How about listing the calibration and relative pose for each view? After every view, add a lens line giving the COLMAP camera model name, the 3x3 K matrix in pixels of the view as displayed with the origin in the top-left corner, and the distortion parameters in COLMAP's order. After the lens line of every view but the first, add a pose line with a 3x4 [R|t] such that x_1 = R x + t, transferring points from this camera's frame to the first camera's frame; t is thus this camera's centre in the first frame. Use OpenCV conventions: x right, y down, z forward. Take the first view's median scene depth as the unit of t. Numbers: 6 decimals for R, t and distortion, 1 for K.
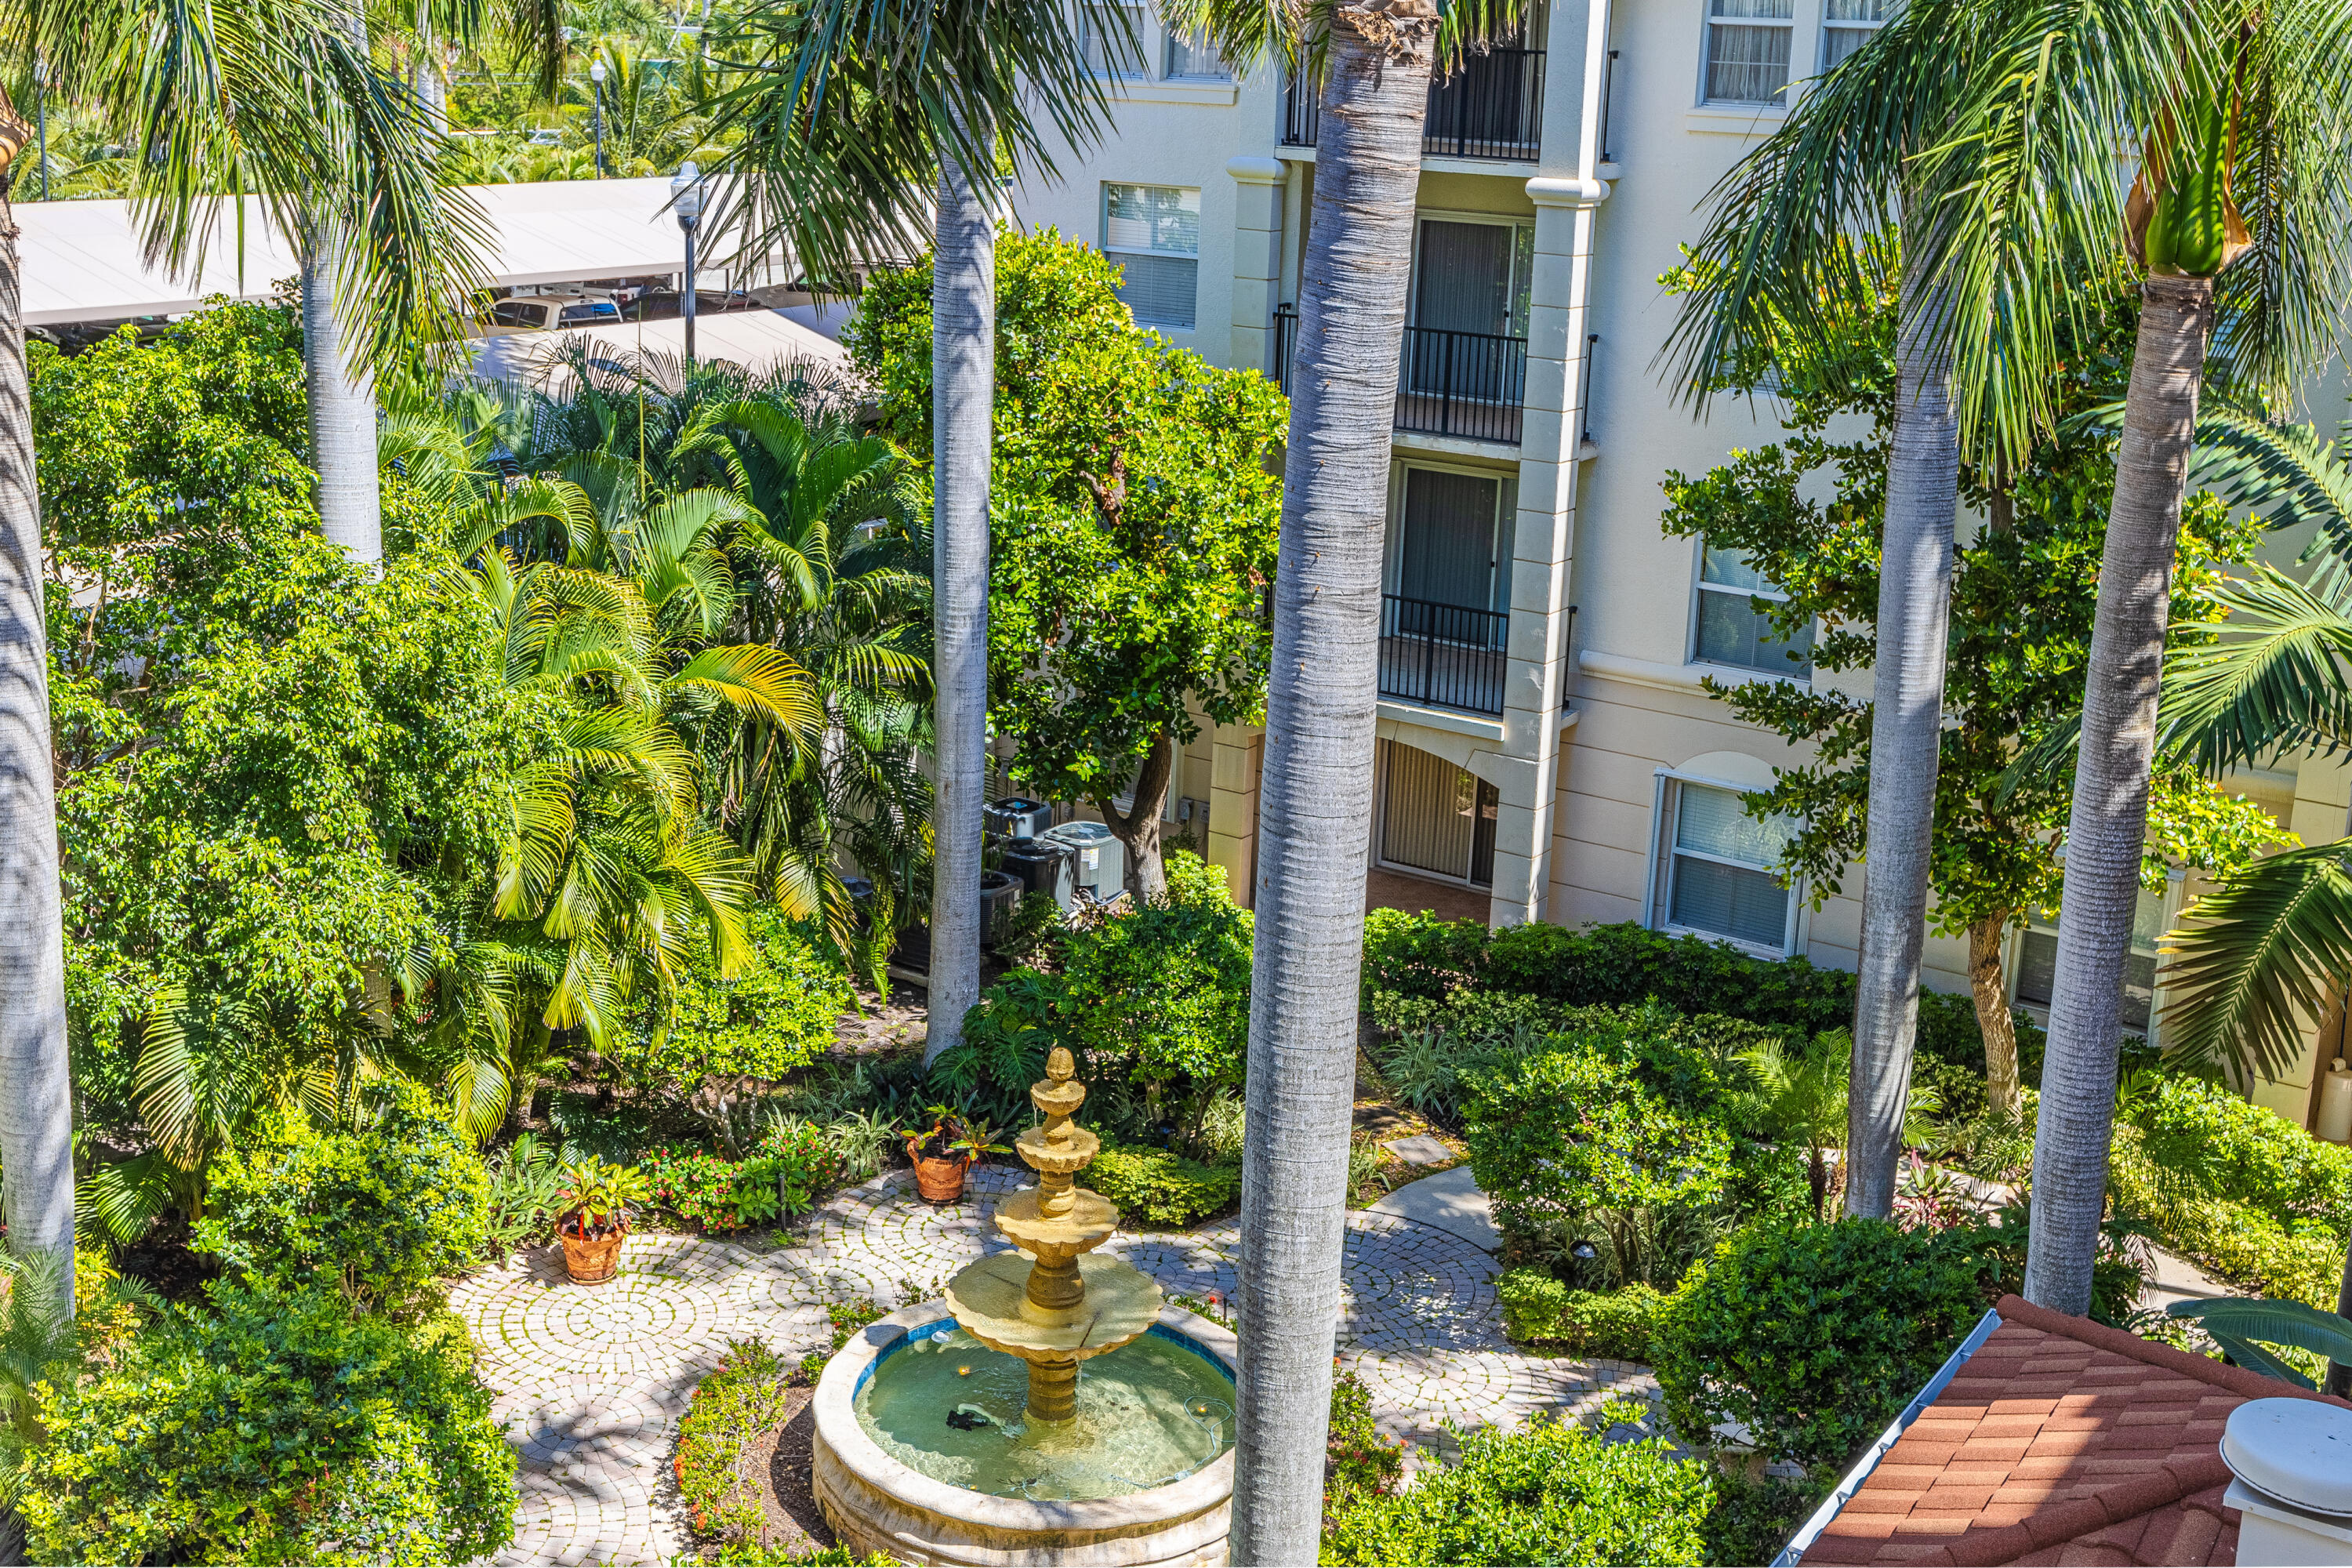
lens RADIAL K [[2582.2, 0, 1176.6], [0, 2582.2, 610.3], [0, 0, 1]] dist [0.006819, -0.007681]
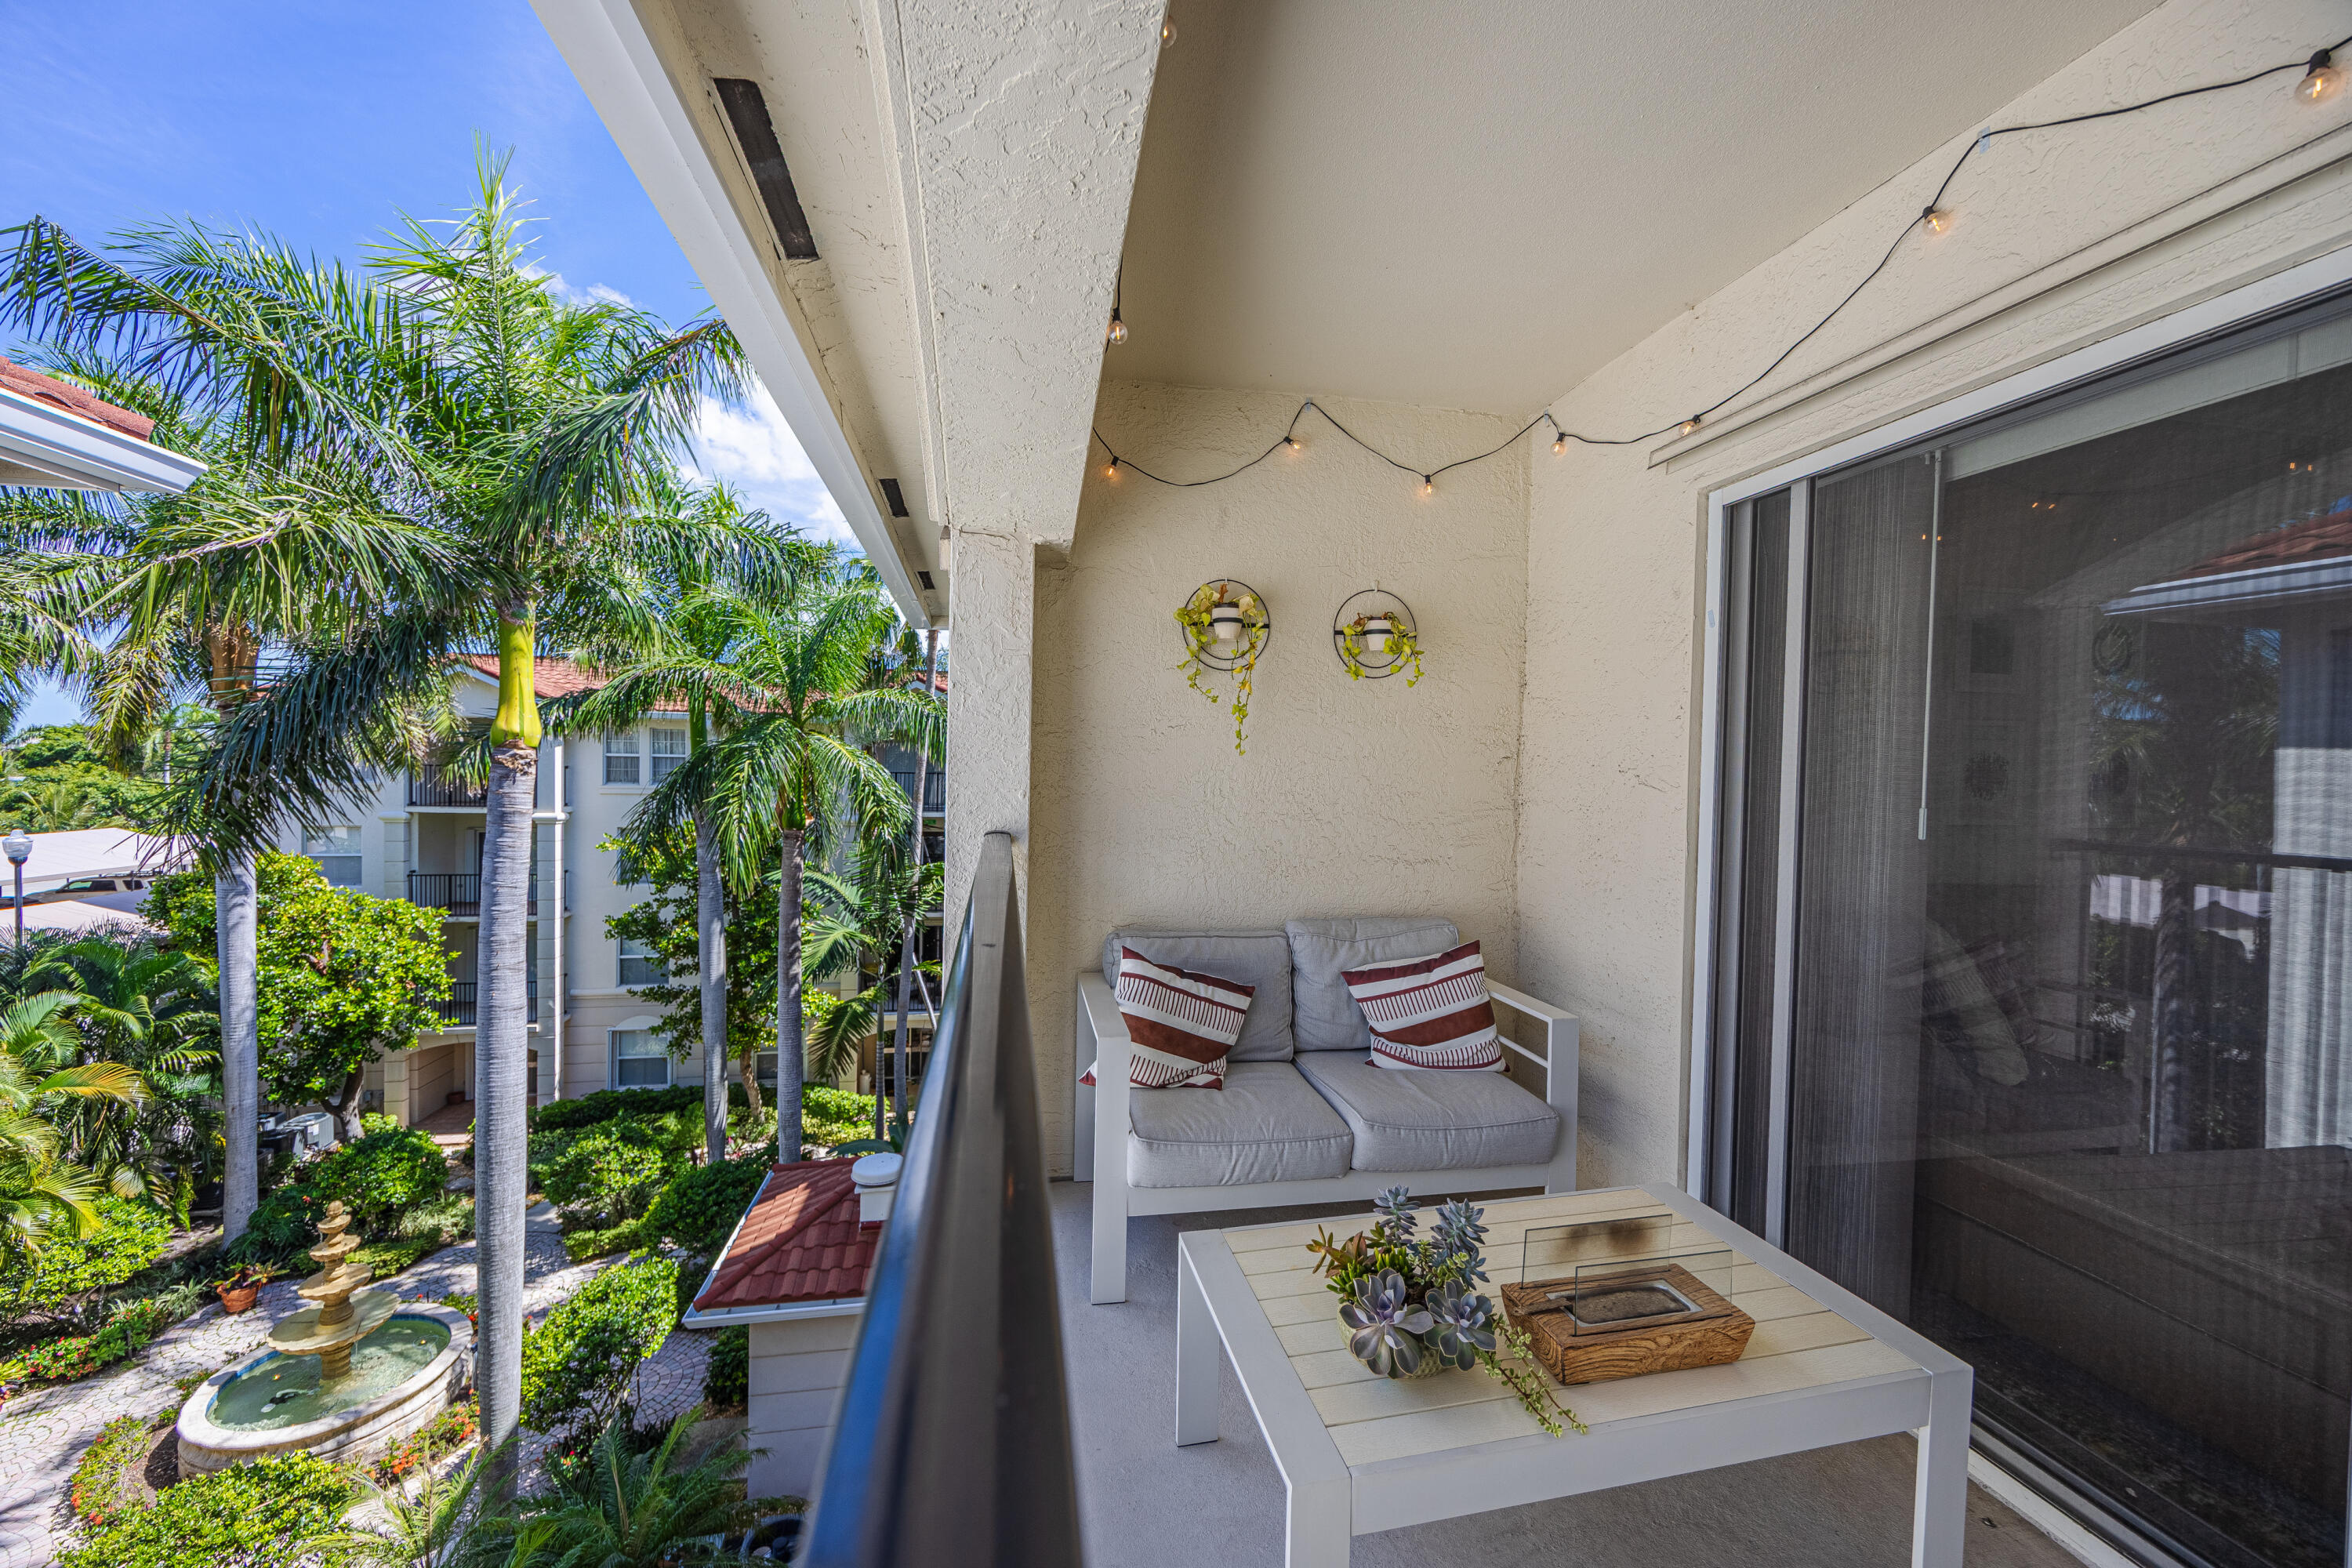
lens RADIAL K [[904.2, 0, 1177.1], [0, 904.2, 784.3], [0, 0, 1]] dist [-0.000447, 0.000091]
pose [[0.697033, -0.033811, 0.716242, -0.073027], [0.163511, 0.980064, -0.112861, 0.017581], [-0.698147, 0.195782, 0.688666, -0.116603]]
